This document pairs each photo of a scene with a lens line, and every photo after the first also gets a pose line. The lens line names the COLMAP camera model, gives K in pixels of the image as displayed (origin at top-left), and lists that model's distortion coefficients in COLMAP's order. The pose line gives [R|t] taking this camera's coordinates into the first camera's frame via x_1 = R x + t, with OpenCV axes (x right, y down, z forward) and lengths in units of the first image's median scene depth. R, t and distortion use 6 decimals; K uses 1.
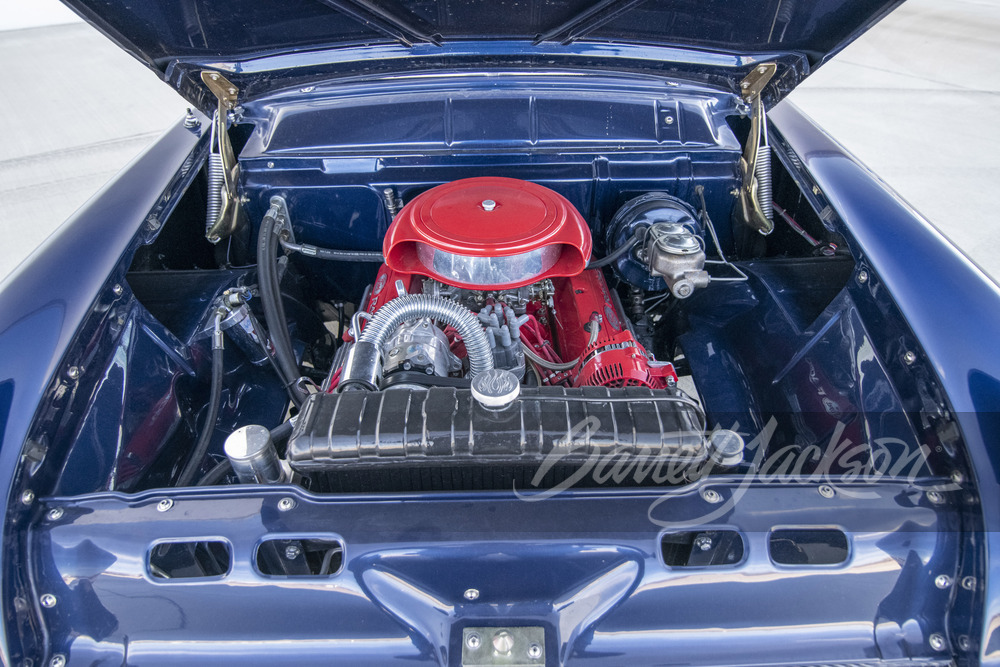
lens RADIAL K [[653.2, 0, 501.9], [0, 653.2, 315.0], [0, 0, 1]] dist [-0.020359, -0.001072]
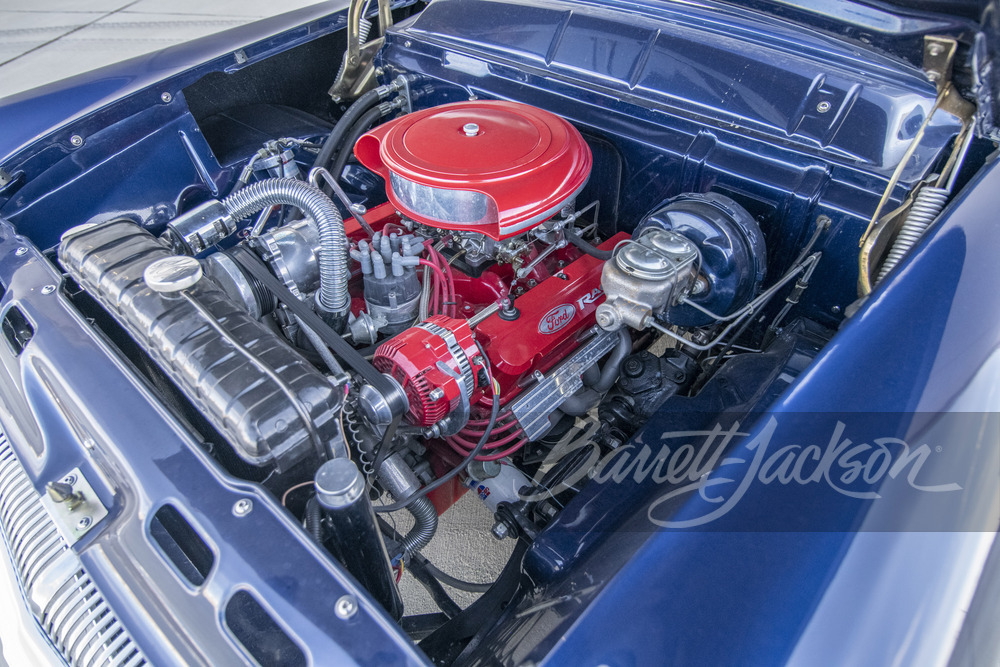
lens RADIAL K [[653.2, 0, 501.9], [0, 653.2, 315.0], [0, 0, 1]] dist [-0.020359, -0.001072]
pose [[0.710716, 0.438421, -0.550155, 0.479836], [-0.398426, 0.895389, 0.198833, -0.112841], [0.579775, 0.077882, 0.811046, 0.298944]]
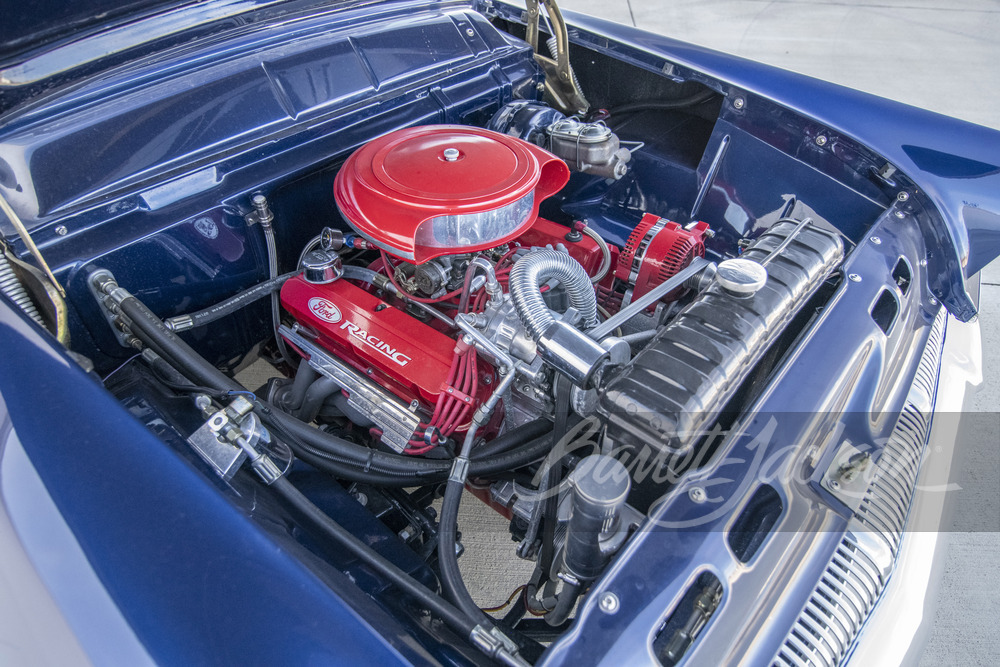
lens RADIAL K [[653.2, 0, 501.9], [0, 653.2, 315.0], [0, 0, 1]] dist [-0.020359, -0.001072]
pose [[0.664035, -0.457842, 0.591133, -0.481928], [0.422864, 0.881977, 0.208090, -0.109046], [-0.616638, 0.111790, 0.779269, 0.259498]]
